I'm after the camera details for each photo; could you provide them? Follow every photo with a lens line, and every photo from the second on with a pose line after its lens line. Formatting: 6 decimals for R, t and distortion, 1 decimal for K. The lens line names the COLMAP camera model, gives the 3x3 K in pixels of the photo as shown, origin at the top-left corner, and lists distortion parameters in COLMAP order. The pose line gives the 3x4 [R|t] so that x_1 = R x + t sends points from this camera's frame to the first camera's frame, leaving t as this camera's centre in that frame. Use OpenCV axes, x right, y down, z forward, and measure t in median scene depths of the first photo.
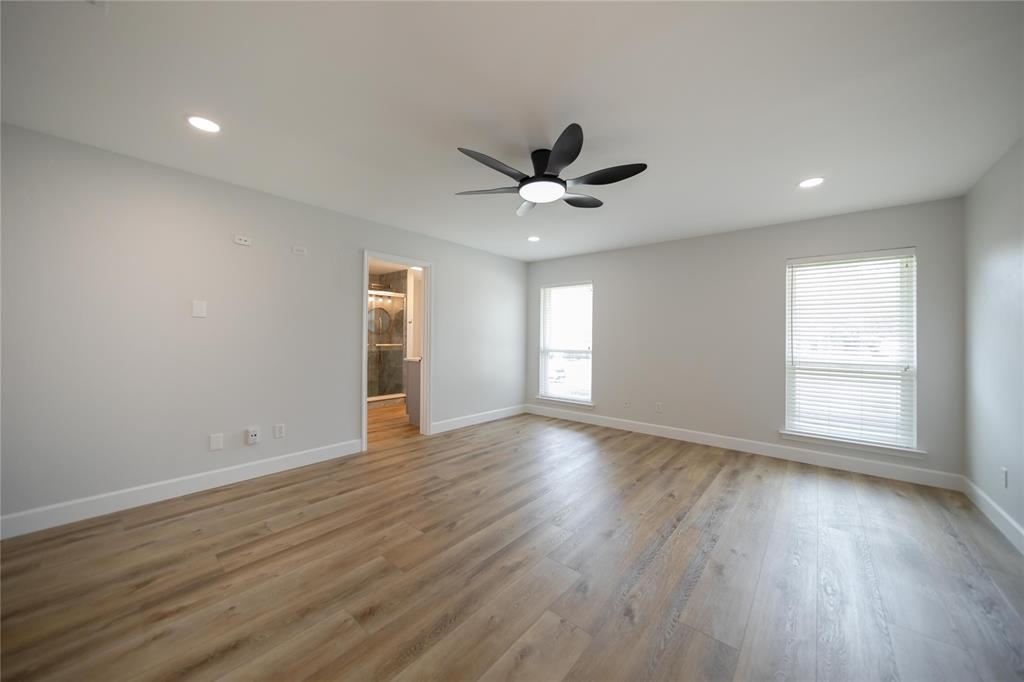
lens RADIAL K [[362.5, 0, 507.2], [0, 362.5, 334.9], [0, 0, 1]] dist [-0.001163, -0.000113]
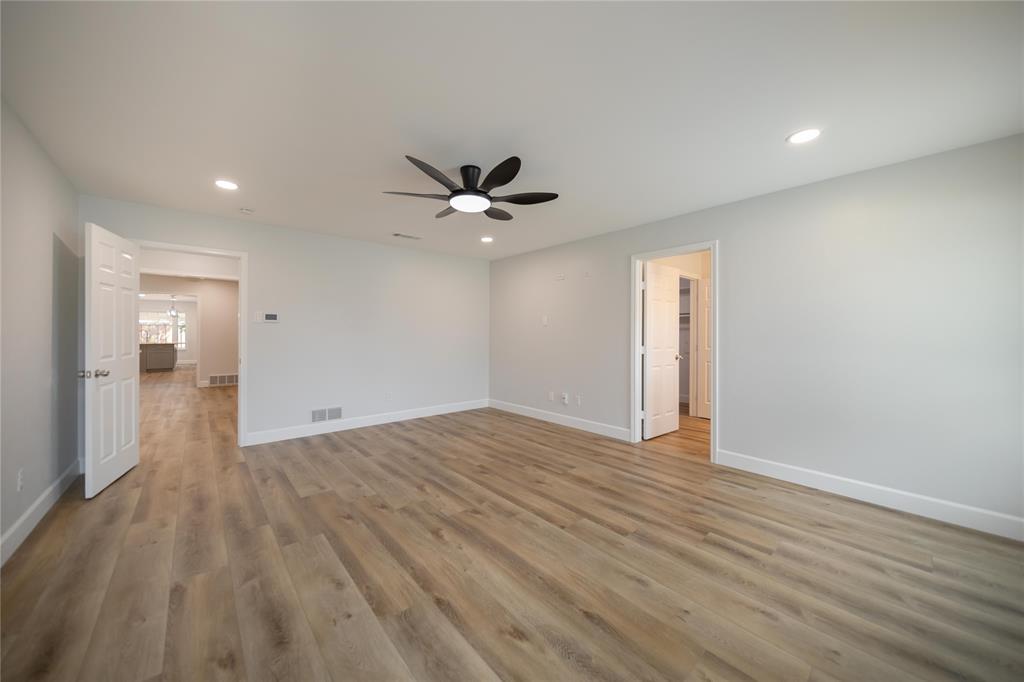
lens RADIAL K [[362.5, 0, 507.2], [0, 362.5, 334.9], [0, 0, 1]] dist [-0.001163, -0.000113]
pose [[-0.149787, -0.010418, -0.988663, 0.926589], [-0.000862, 0.999945, -0.010406, 0.015259], [0.988718, -0.000706, -0.149788, 1.006671]]
